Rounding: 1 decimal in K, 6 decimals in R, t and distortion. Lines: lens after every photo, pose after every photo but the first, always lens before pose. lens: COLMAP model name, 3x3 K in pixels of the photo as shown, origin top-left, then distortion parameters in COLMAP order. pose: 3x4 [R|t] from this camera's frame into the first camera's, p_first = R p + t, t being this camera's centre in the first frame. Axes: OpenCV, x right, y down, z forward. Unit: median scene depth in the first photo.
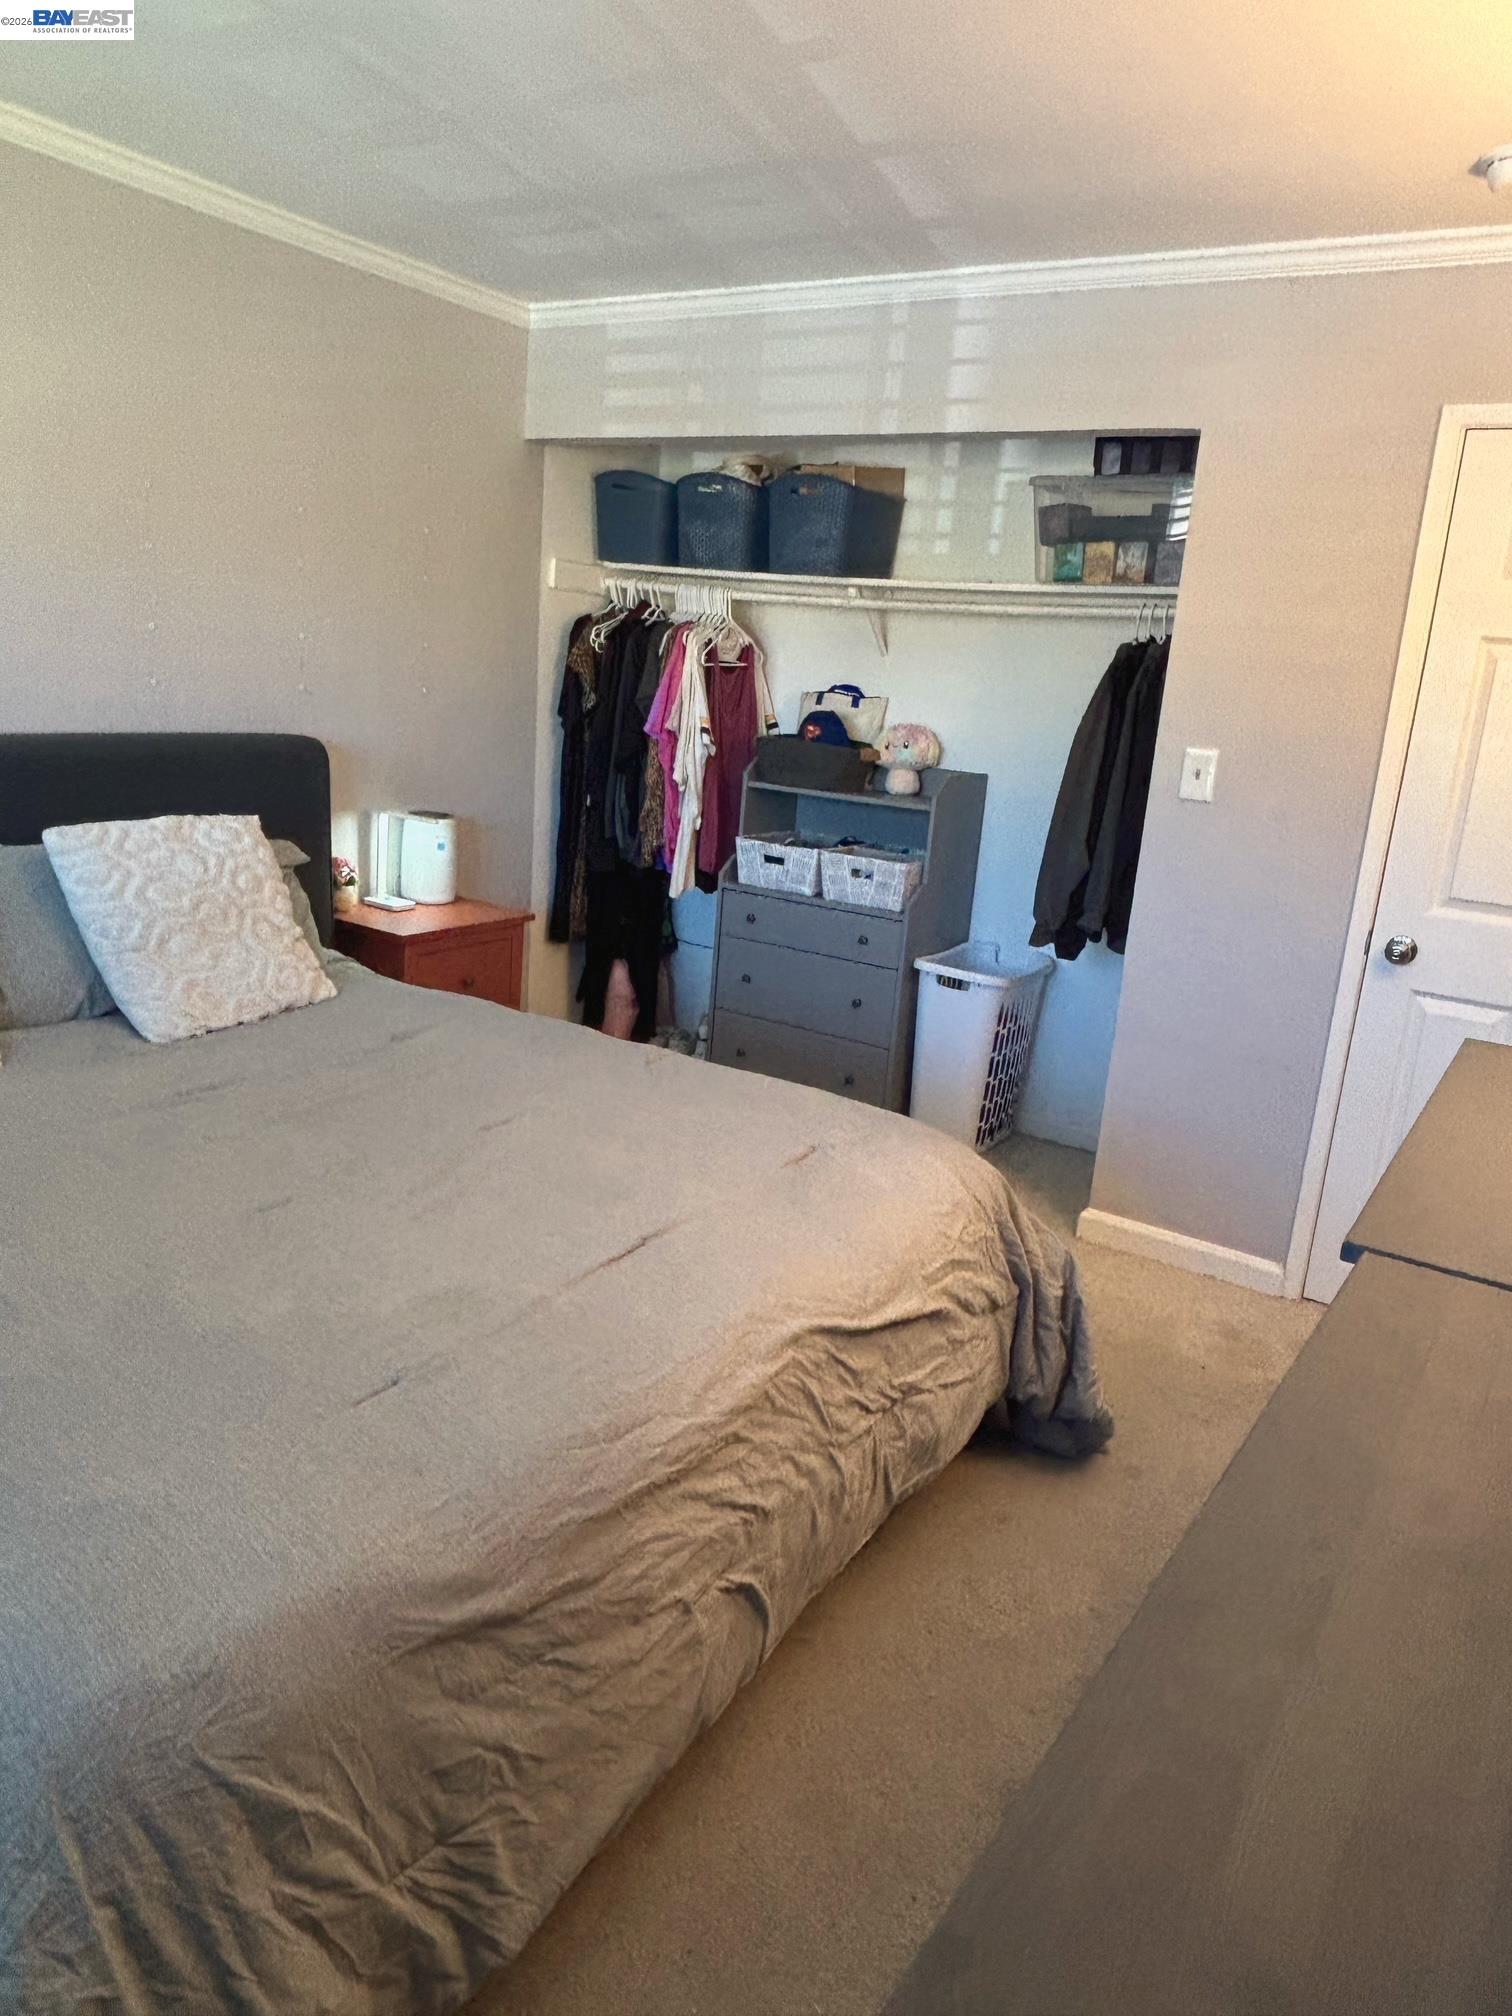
lens RADIAL K [[1371.1, 0, 763.5], [0, 1371.1, 1004.7], [0, 0, 1]] dist [0.007253, -0.003848]
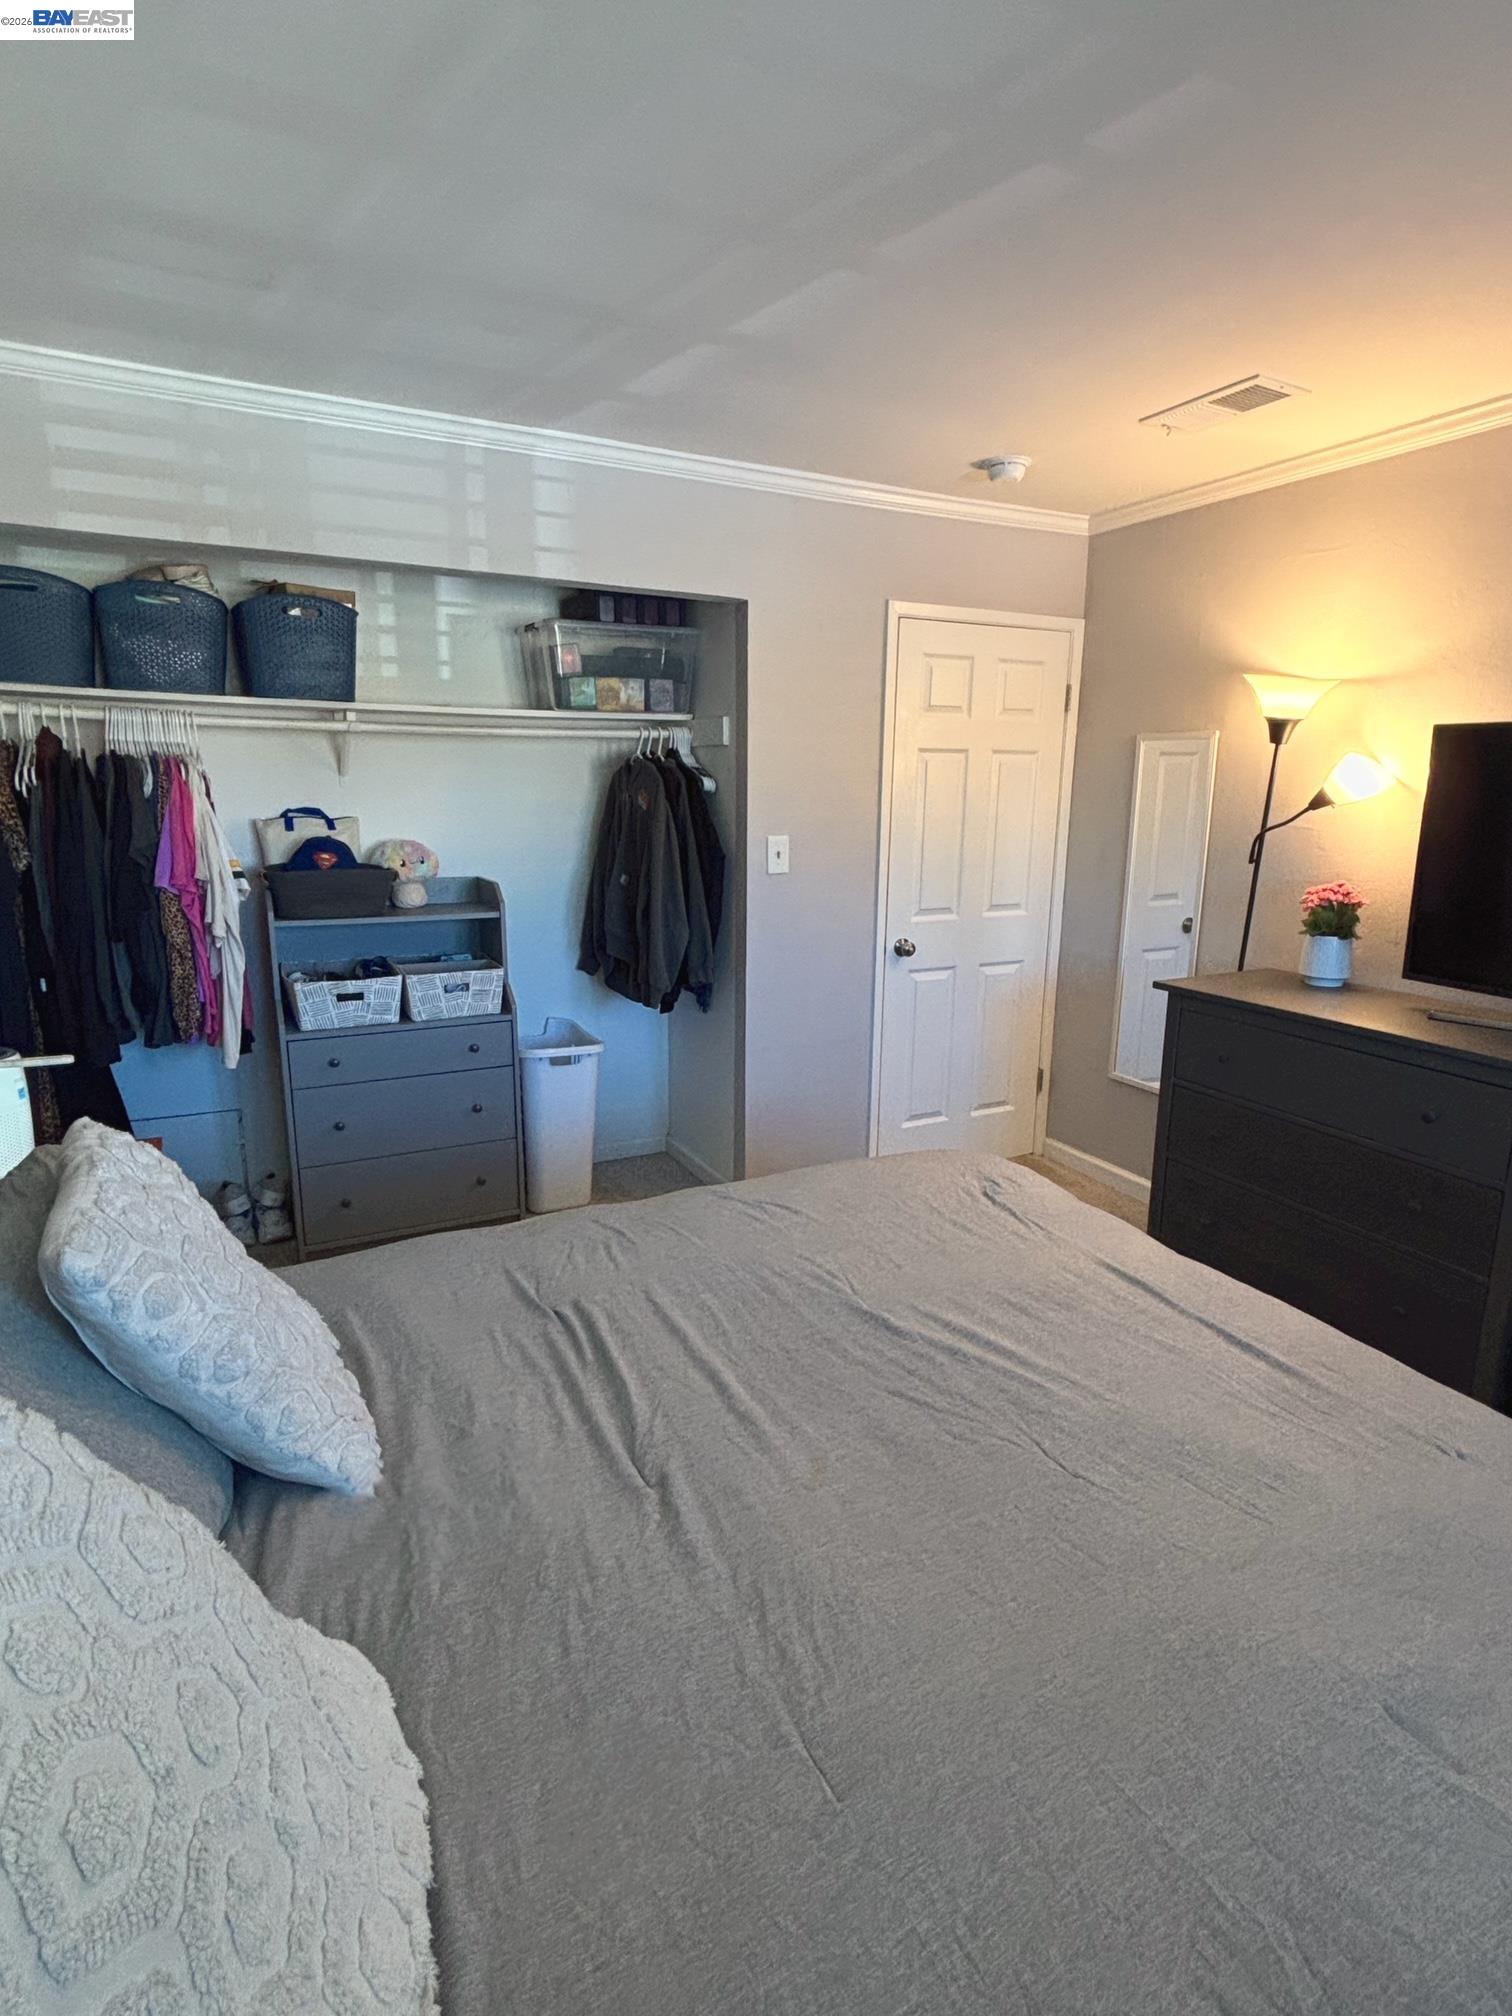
lens RADIAL K [[1041.9, 0, 761.5], [0, 1041.9, 1010.1], [0, 0, 1]] dist [-0.005129, -0.001633]
pose [[0.511539, -0.253185, 0.821112, -0.457446], [0.234132, 0.960515, 0.150309, -0.141781], [-0.826747, 0.115360, 0.550619, 0.367313]]
